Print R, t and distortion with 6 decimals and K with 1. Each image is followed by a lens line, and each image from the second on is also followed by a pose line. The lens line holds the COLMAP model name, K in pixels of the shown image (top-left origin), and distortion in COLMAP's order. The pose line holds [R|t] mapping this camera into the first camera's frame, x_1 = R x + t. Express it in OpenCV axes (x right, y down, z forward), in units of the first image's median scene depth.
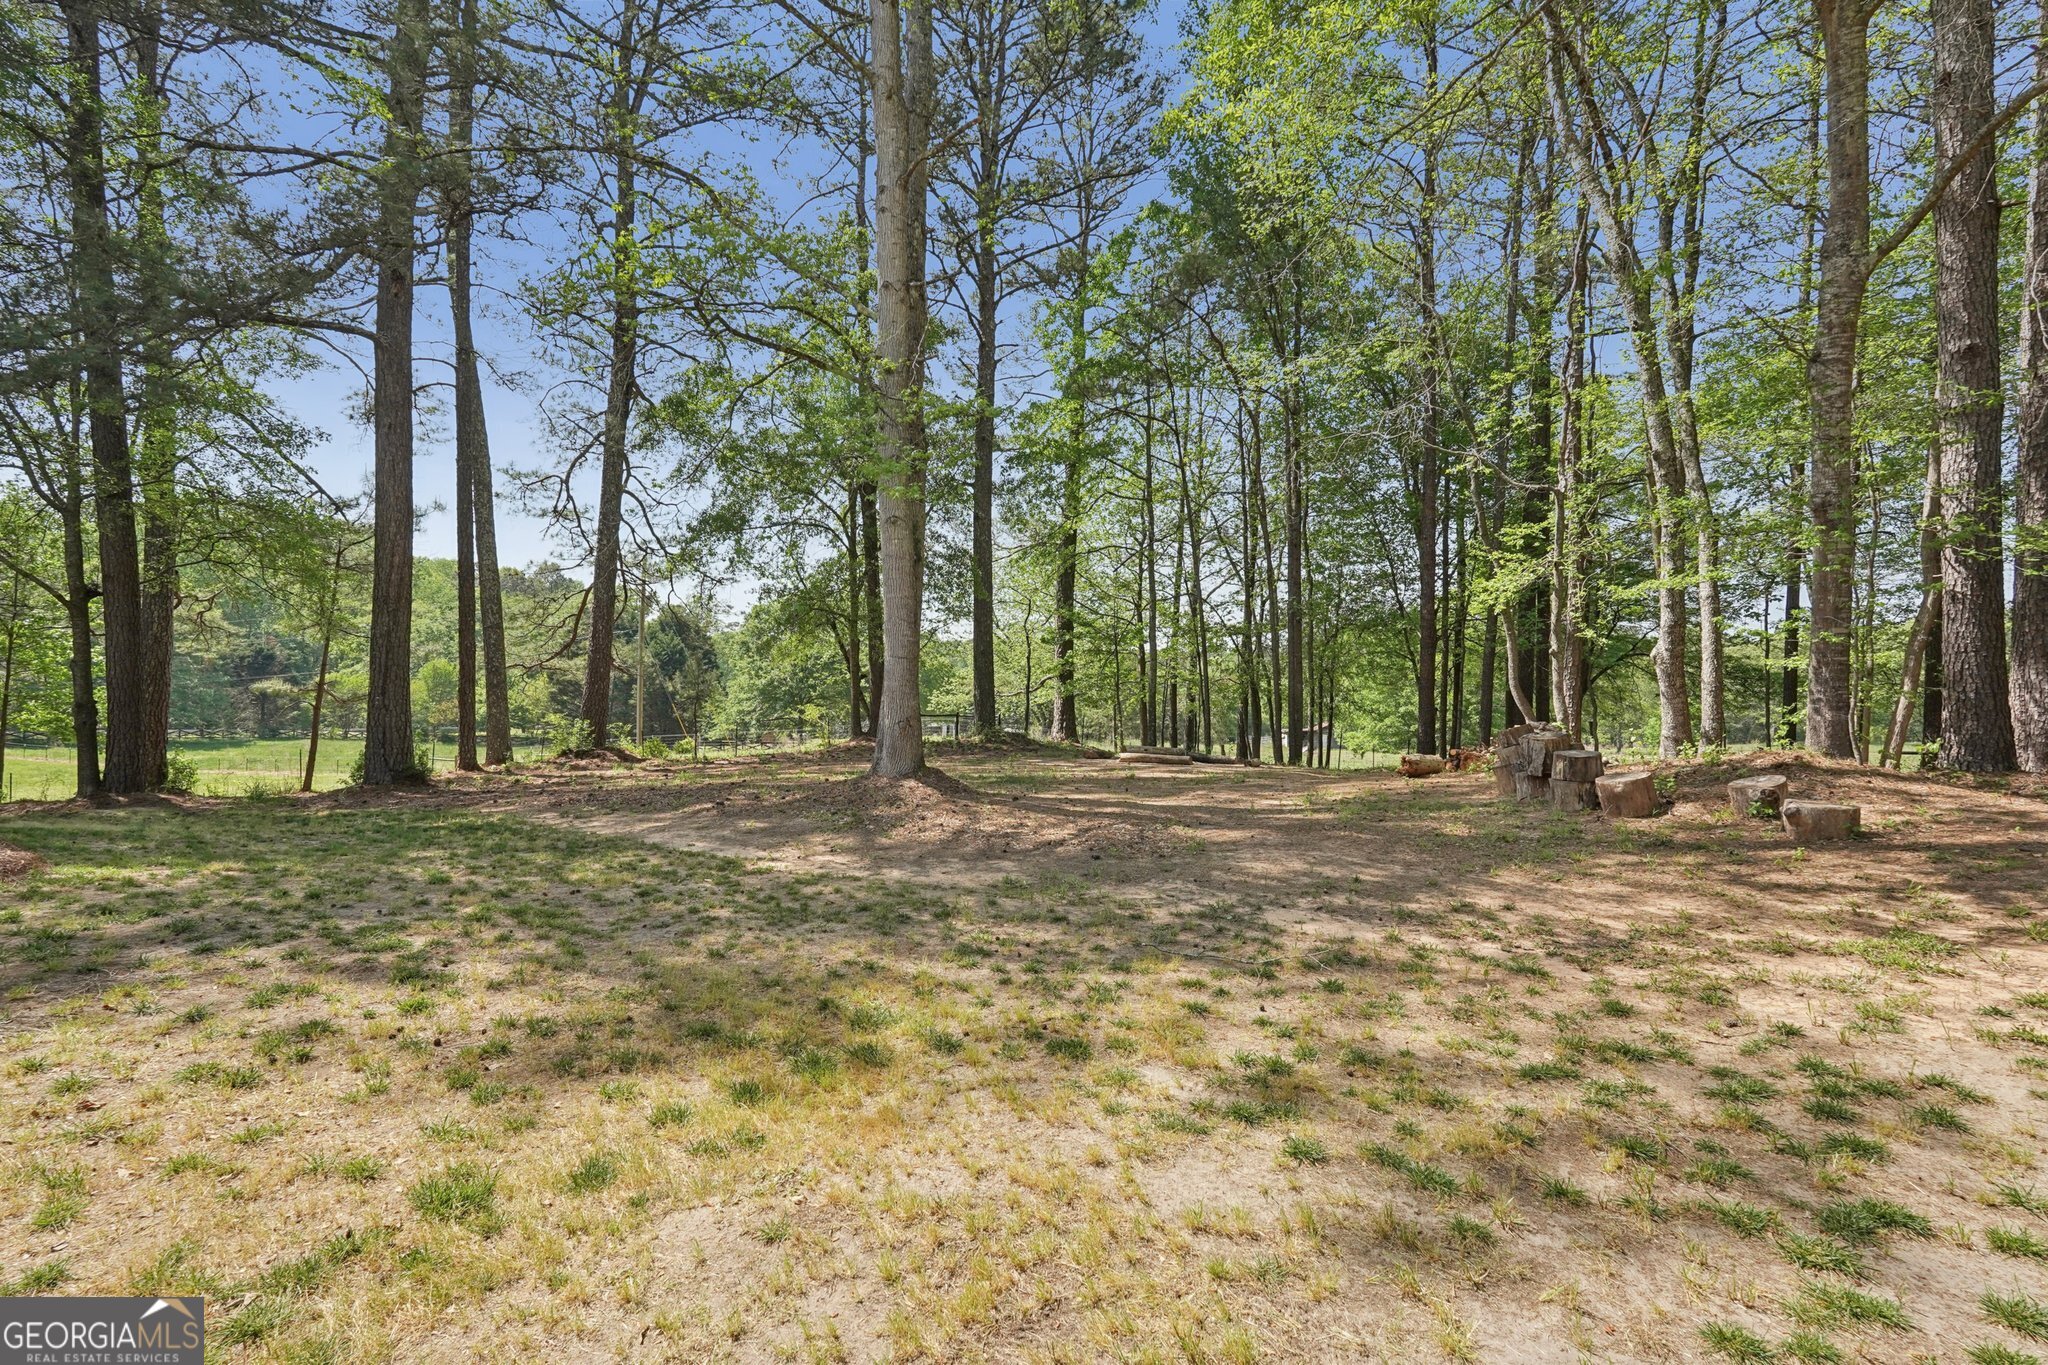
lens RADIAL K [[921.5, 0, 1024.0], [0, 921.5, 682.5], [0, 0, 1]] dist [0.000285, 0.020282]
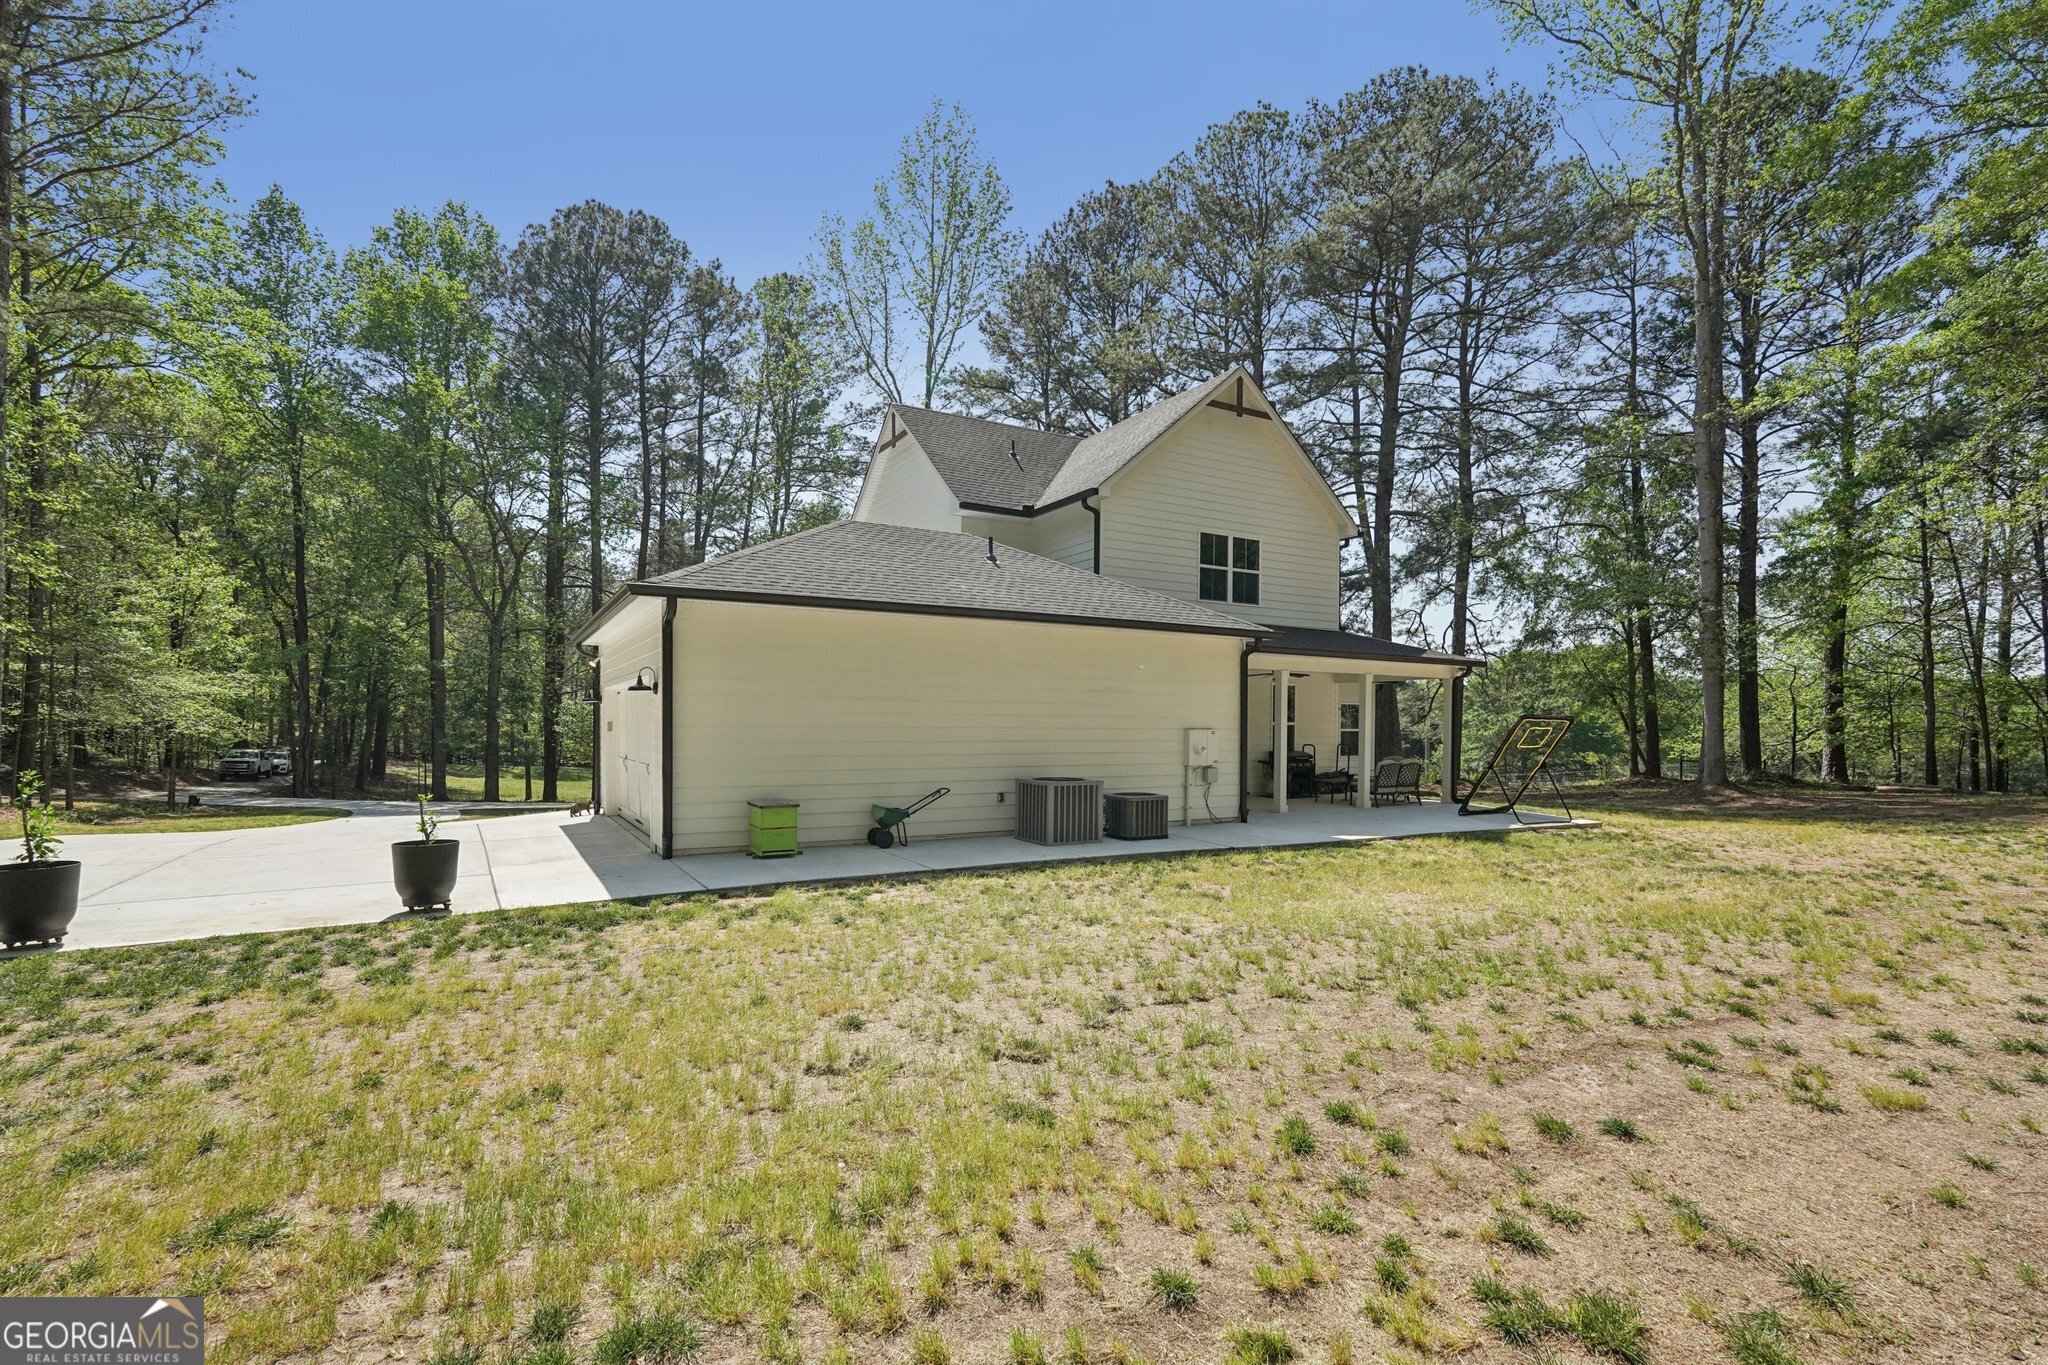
lens RADIAL K [[912.7, 0, 1026.7], [0, 912.7, 735.0], [0, 0, 1]] dist [-0.003947, -0.000421]
pose [[0.765812, -0.014001, -0.642912, 0.000156], [0.015999, 0.999868, -0.002717, -0.014708], [0.642866, -0.008205, 0.765935, -0.707067]]
